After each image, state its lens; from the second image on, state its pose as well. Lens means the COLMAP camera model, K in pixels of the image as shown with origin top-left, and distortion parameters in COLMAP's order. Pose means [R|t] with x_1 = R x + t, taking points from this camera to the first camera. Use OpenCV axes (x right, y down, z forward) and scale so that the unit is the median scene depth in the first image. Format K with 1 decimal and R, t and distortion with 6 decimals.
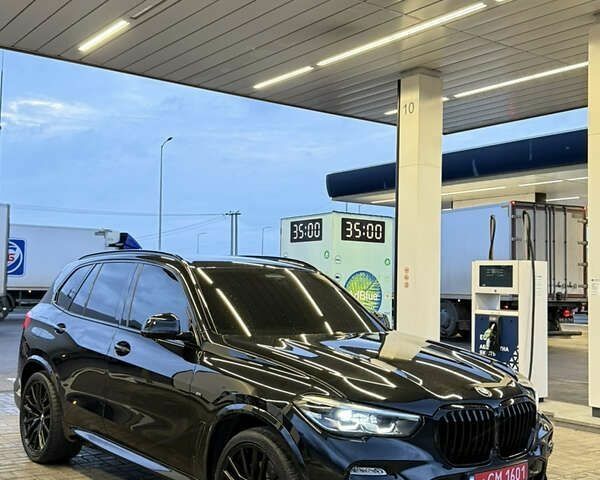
lens RADIAL K [[759.9, 0, 300.0], [0, 759.9, 240.0], [0, 0, 1]] dist [0.199767, -0.421086]
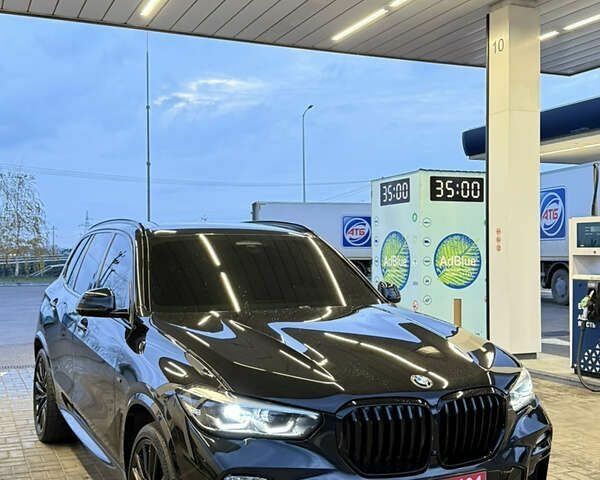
lens RADIAL K [[759.9, 0, 300.0], [0, 759.9, 240.0], [0, 0, 1]] dist [0.199767, -0.421086]
pose [[0.975347, -0.029556, -0.218688, 0.114067], [0.038743, 0.998533, 0.037838, 0.007174], [0.217249, -0.045378, 0.975061, 0.084703]]
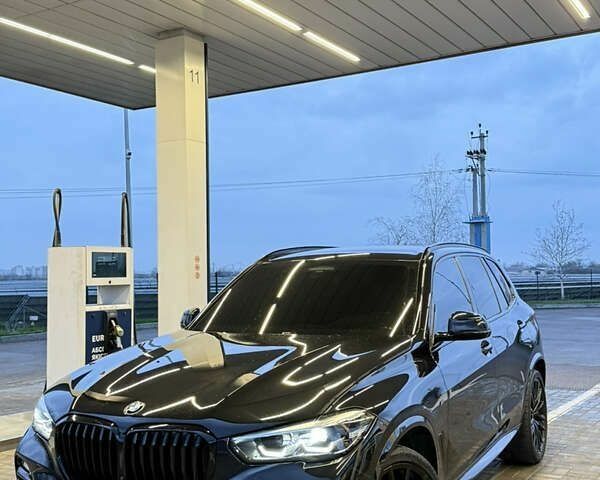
lens RADIAL K [[759.9, 0, 300.0], [0, 759.9, 240.0], [0, 0, 1]] dist [0.199767, -0.421086]
pose [[-0.374478, 0.029299, 0.926773, -0.578872], [-0.048767, 0.997495, -0.051240, 0.048766], [-0.925952, -0.064384, -0.372111, 1.037386]]
